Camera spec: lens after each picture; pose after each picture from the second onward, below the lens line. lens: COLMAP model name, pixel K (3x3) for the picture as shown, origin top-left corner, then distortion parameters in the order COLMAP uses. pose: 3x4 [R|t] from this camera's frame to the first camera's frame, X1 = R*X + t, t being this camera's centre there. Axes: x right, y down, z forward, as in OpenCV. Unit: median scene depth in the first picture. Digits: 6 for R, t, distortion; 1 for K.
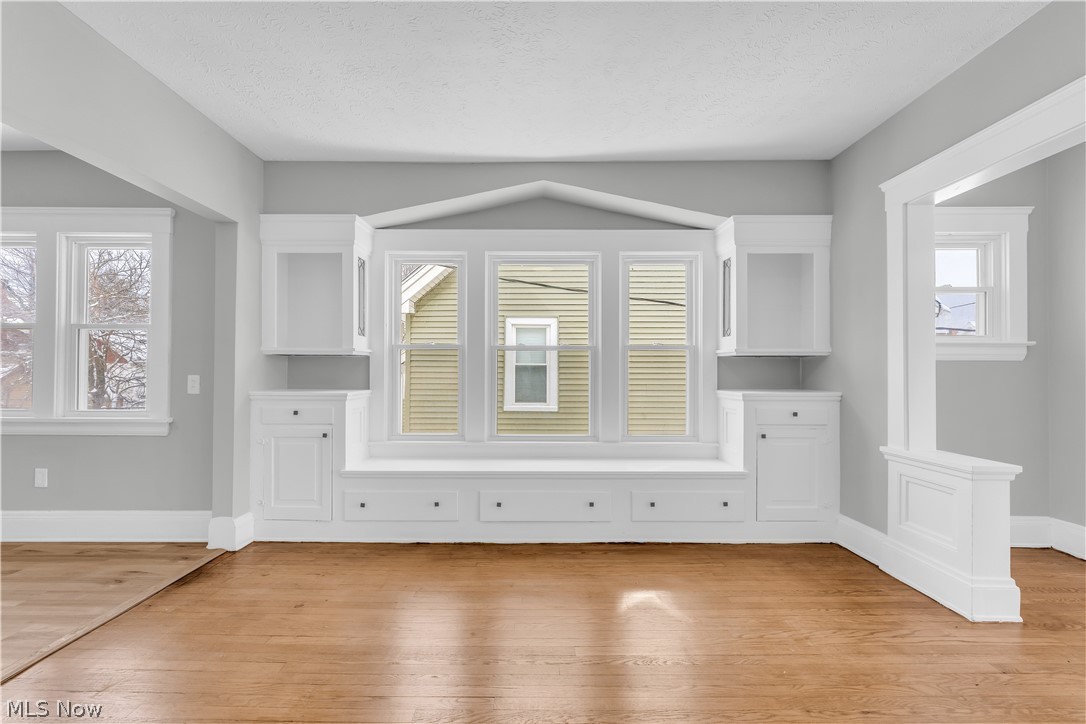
lens RADIAL K [[442.2, 0, 537.3], [0, 442.2, 367.4], [0, 0, 1]] dist [0.002809, -0.000674]
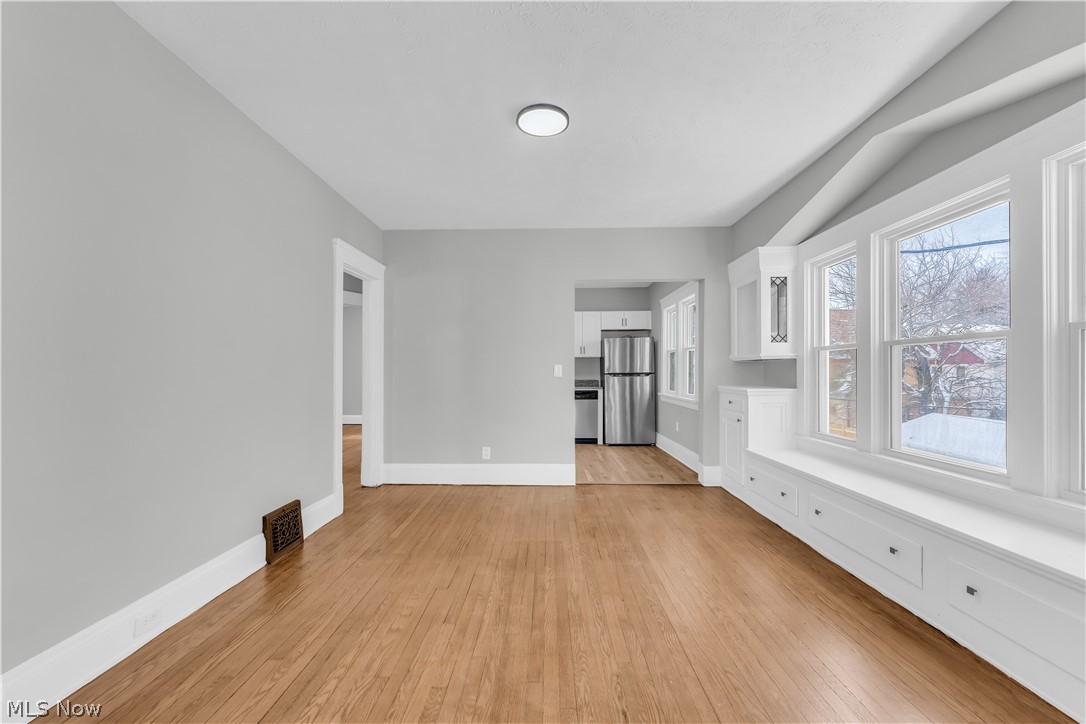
lens RADIAL K [[442.2, 0, 539.0], [0, 442.2, 372.4], [0, 0, 1]] dist [0.002809, -0.000674]
pose [[-0.018241, -0.002826, -0.999830, 0.883586], [0.012005, 0.999923, -0.003045, 0.004741], [0.999762, -0.012058, -0.018205, 0.423614]]
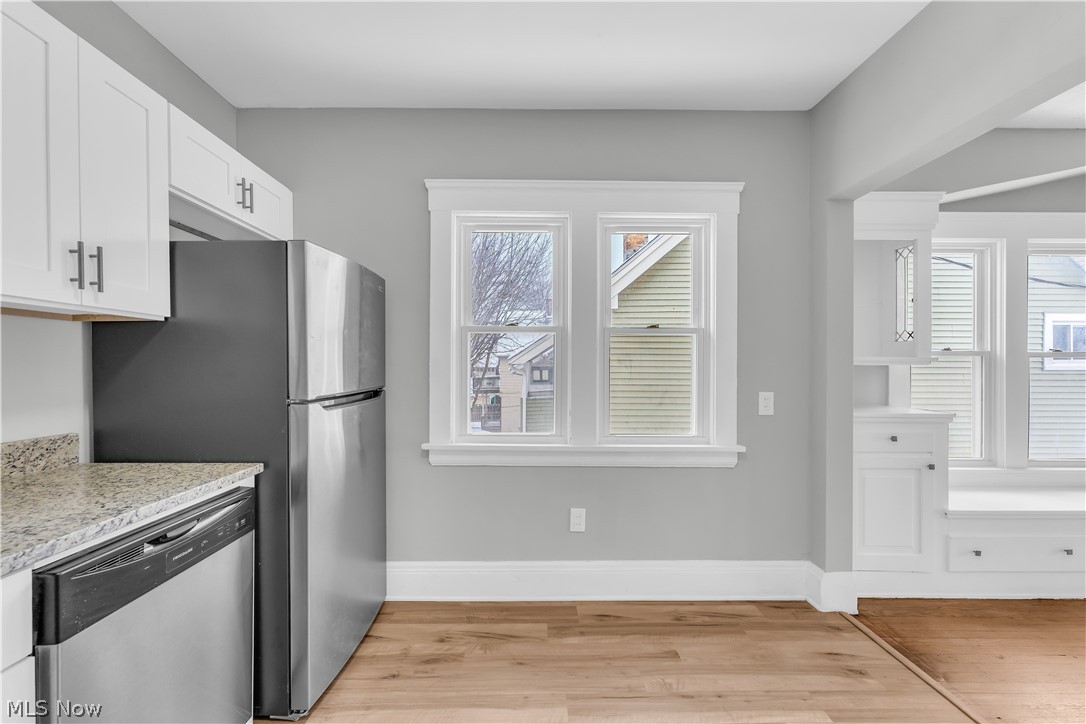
lens RADIAL K [[442.2, 0, 538.1], [0, 442.2, 365.6], [0, 0, 1]] dist [0.002809, -0.000674]
pose [[0.999984, -0.005521, -0.001325, -1.199976], [0.005537, 0.999912, 0.012023, -0.042940], [0.001259, -0.012030, 0.999927, 0.201064]]
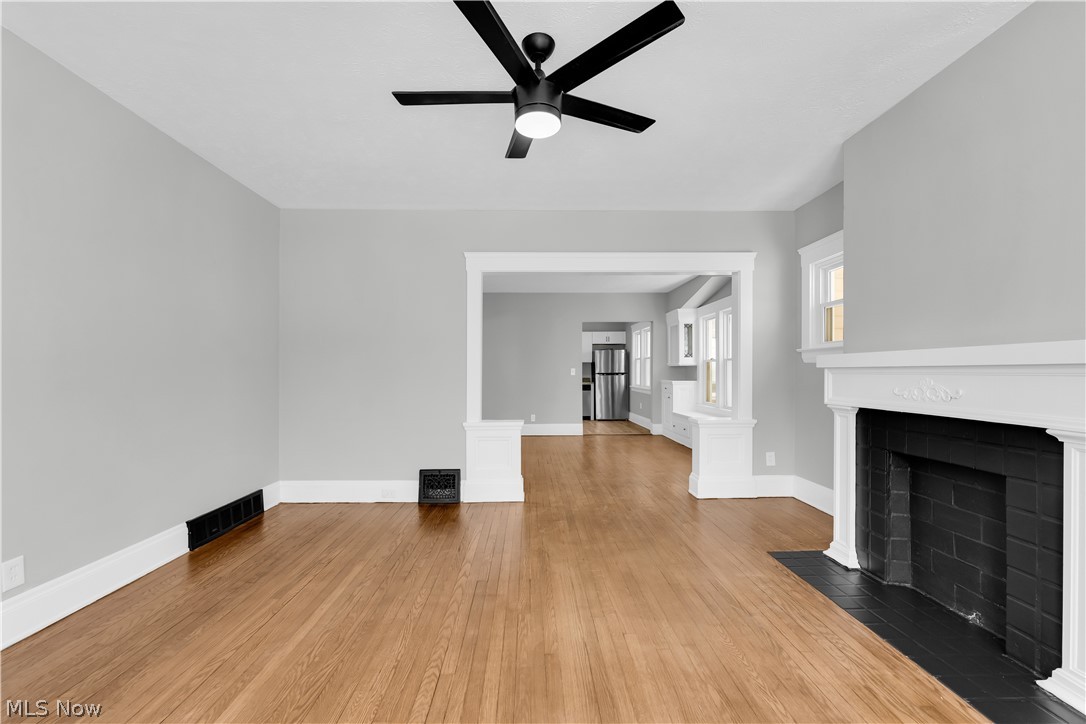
lens RADIAL K [[442.2, 0, 539.5], [0, 442.2, 372.0], [0, 0, 1]] dist [0.002809, -0.000674]
pose [[0.030127, -0.003748, -0.999539, 2.110468], [0.014645, 0.999887, -0.003307, 0.001229], [0.999439, -0.014538, 0.030178, 0.168297]]
